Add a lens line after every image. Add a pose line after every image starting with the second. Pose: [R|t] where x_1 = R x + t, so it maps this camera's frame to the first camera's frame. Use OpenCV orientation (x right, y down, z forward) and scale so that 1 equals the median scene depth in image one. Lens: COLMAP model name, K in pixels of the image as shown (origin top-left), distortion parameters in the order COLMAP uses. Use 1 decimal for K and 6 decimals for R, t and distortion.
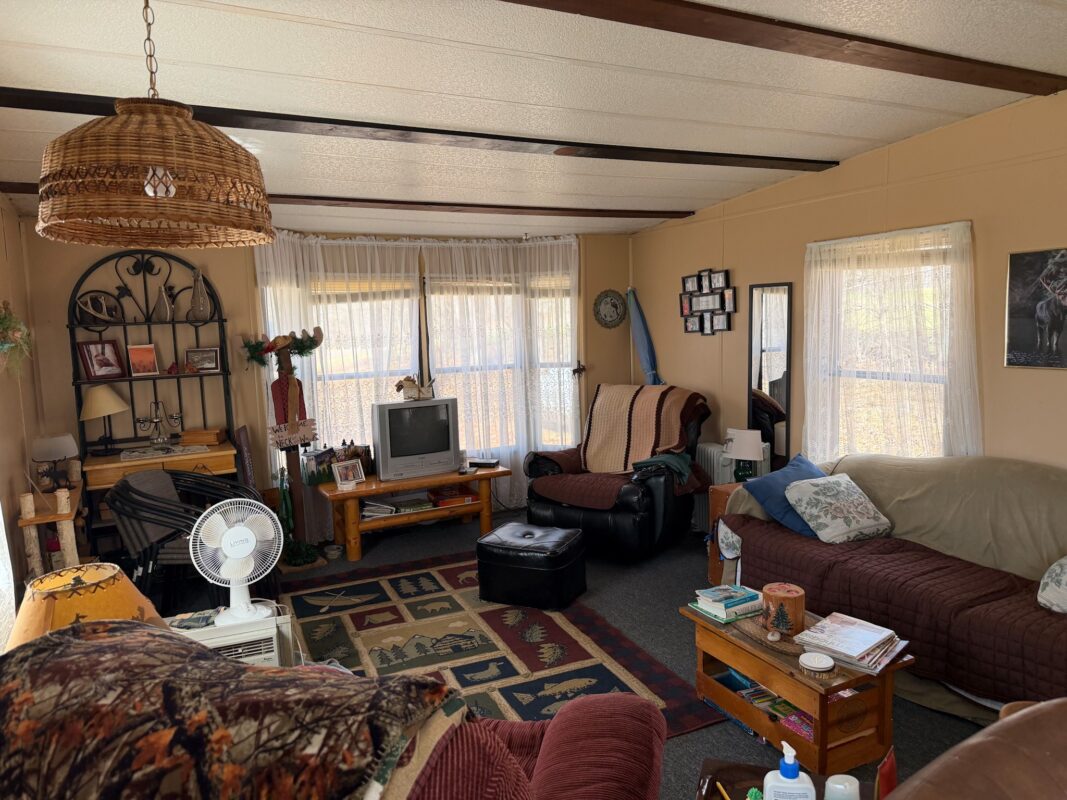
lens RADIAL K [[753.8, 0, 533.5], [0, 753.8, 400.0], [0, 0, 1]] dist [0.172732, -0.458940]
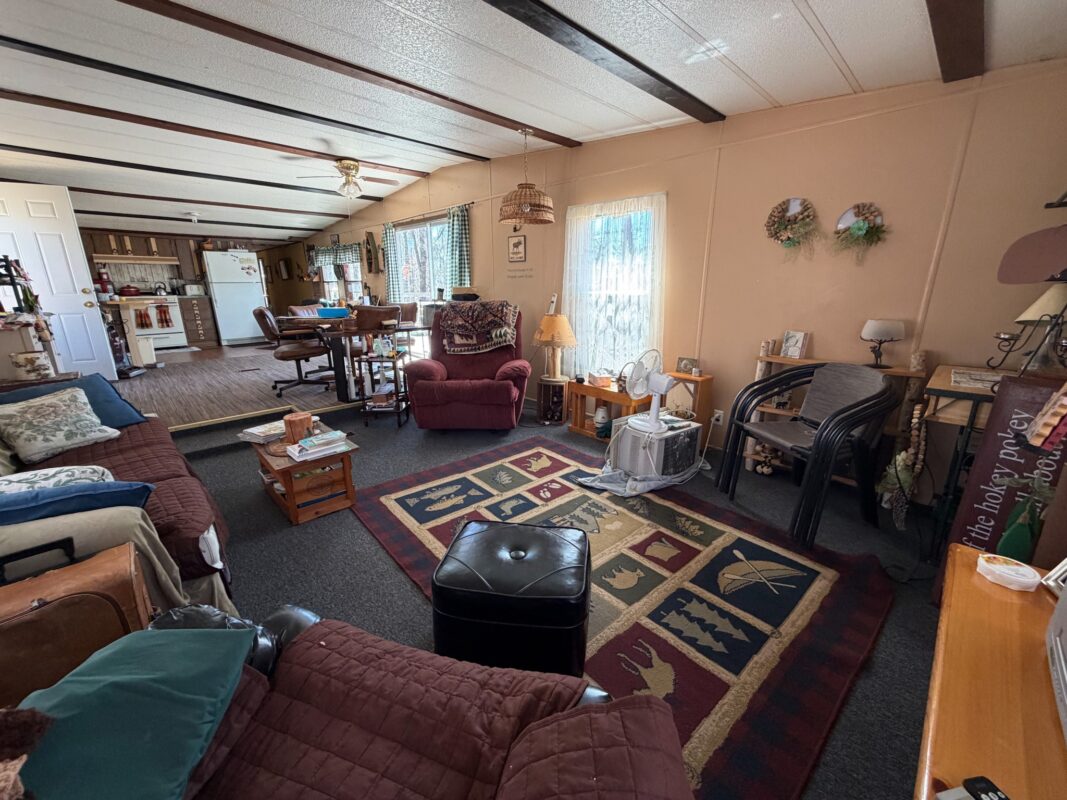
lens RADIAL K [[424.9, 0, 531.5], [0, 424.9, 400.9], [0, 0, 1]] dist [0.000728, -0.000191]
pose [[-0.956644, 0.110463, -0.269501, 0.054605], [0.003214, 0.929238, 0.369467, -0.058373], [0.291243, 0.352582, -0.889305, 1.068386]]
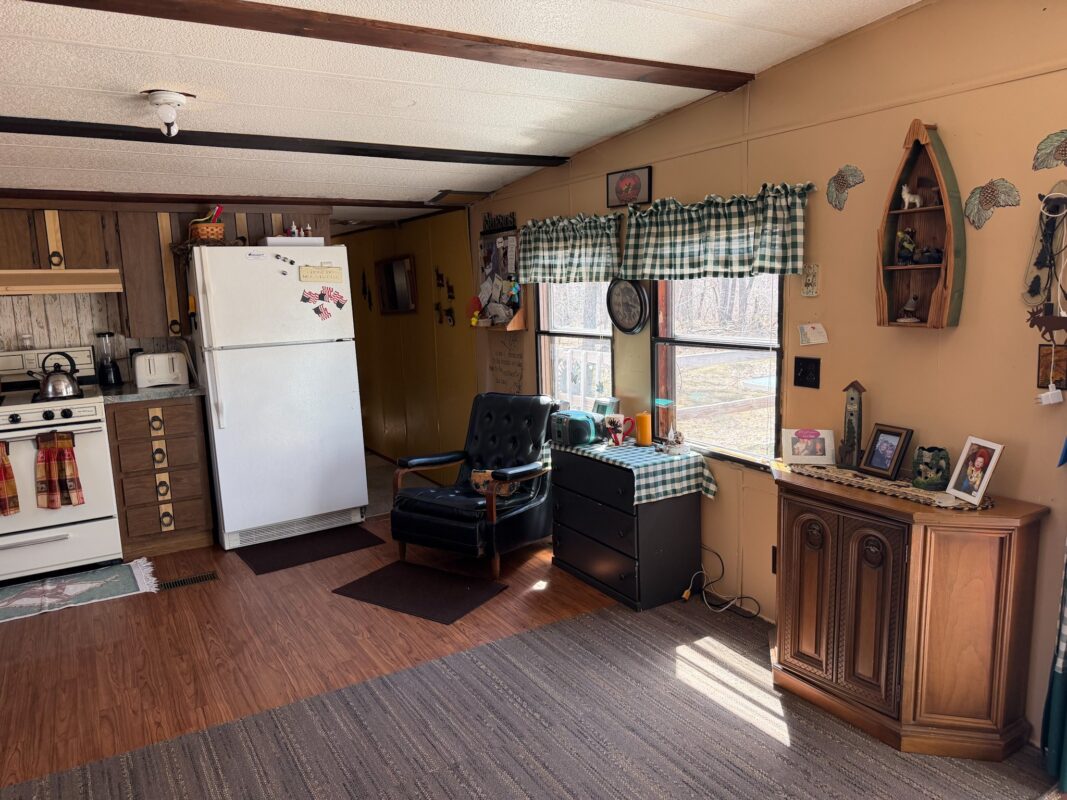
lens RADIAL K [[737.8, 0, 526.5], [0, 737.8, 400.4], [0, 0, 1]] dist [0.055351, -0.066346]
pose [[-0.995888, 0.069527, -0.058083, 0.415068], [0.052147, 0.964187, 0.260048, -0.028140], [0.074083, 0.255949, -0.963847, 0.015232]]
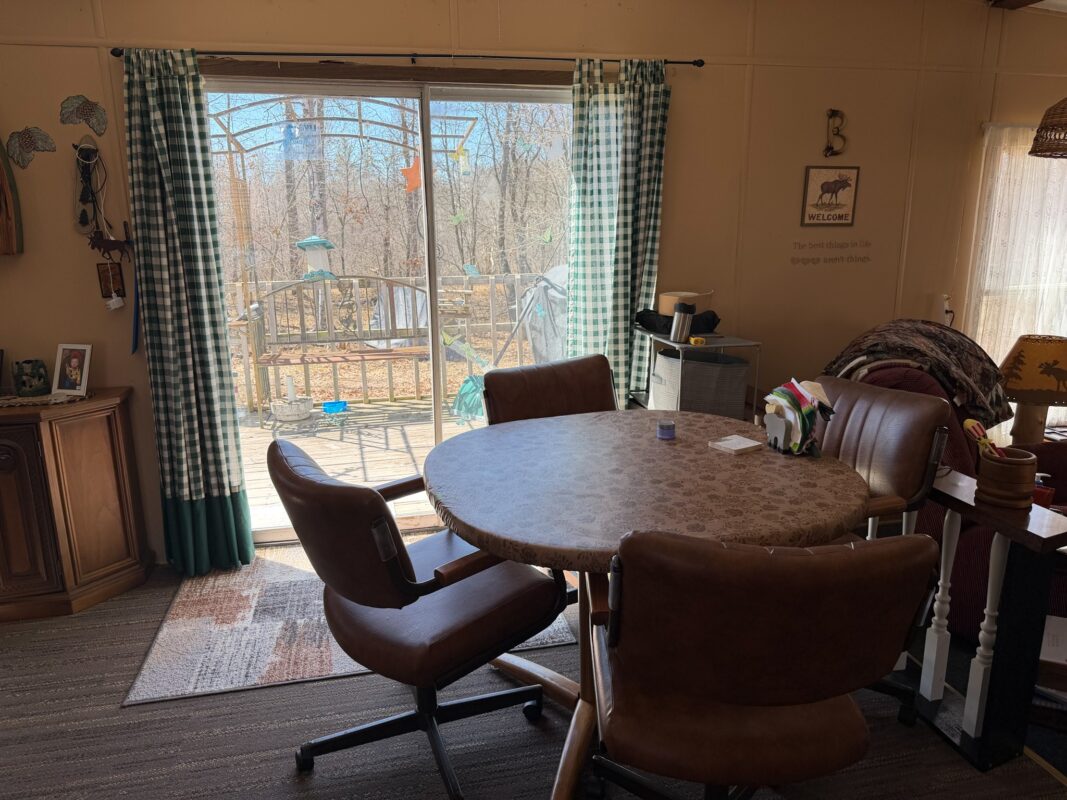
lens RADIAL K [[737.8, 0, 526.5], [0, 737.8, 400.4], [0, 0, 1]] dist [0.055351, -0.066346]
pose [[-0.255795, 0.272643, -0.927488, 0.545475], [-0.084100, 0.949494, 0.302306, -0.030272], [0.963066, 0.155330, -0.219946, 0.058347]]
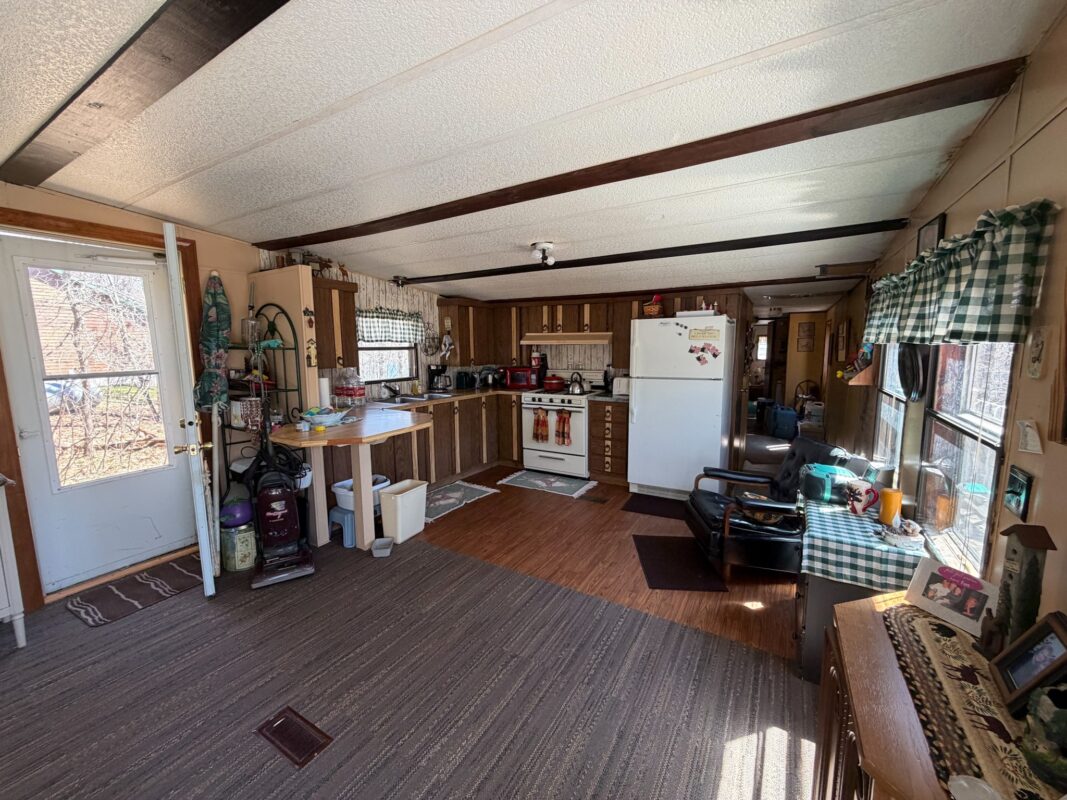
lens RADIAL K [[424.9, 0, 531.5], [0, 424.9, 400.9], [0, 0, 1]] dist [0.000728, -0.000191]
pose [[-0.527355, -0.075808, 0.846256, 0.116934], [0.112329, 0.981048, 0.157882, 0.004456], [-0.842187, 0.178320, -0.508845, -0.219701]]
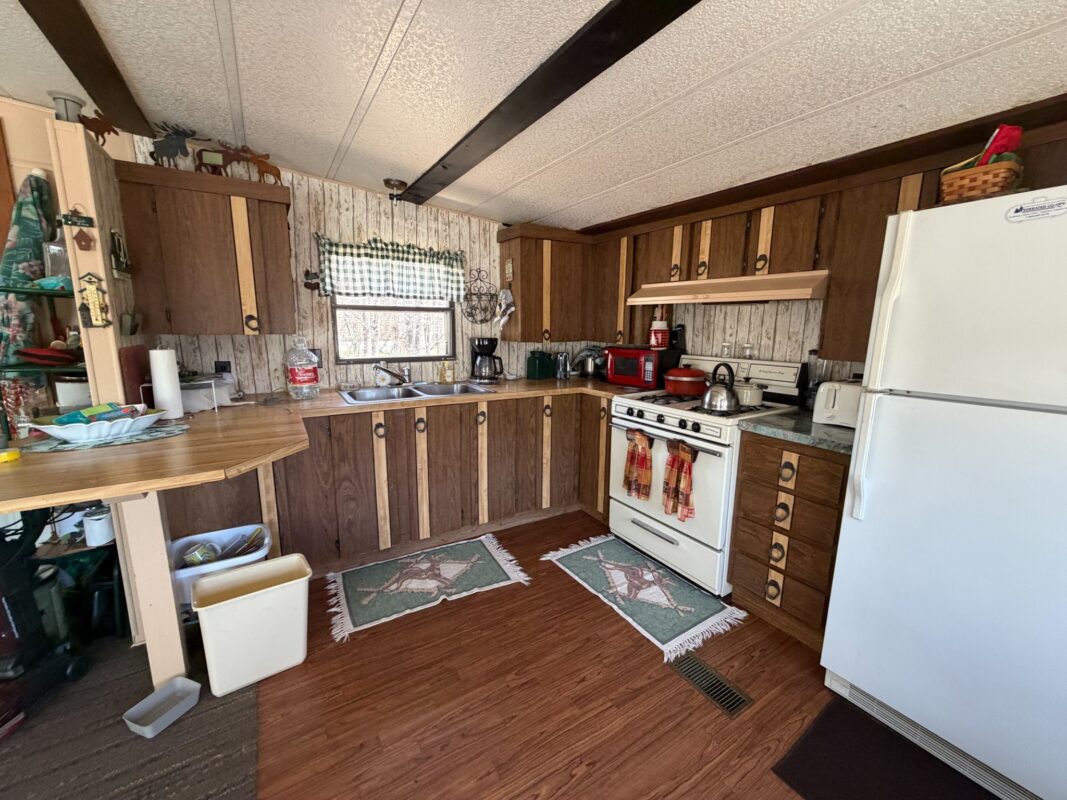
lens RADIAL K [[424.9, 0, 531.5], [0, 424.9, 400.9], [0, 0, 1]] dist [0.000728, -0.000191]
pose [[-0.076270, -0.149995, 0.985741, 0.447870], [0.097014, 0.982813, 0.157056, 0.052244], [-0.992356, 0.107610, -0.060408, -0.566091]]
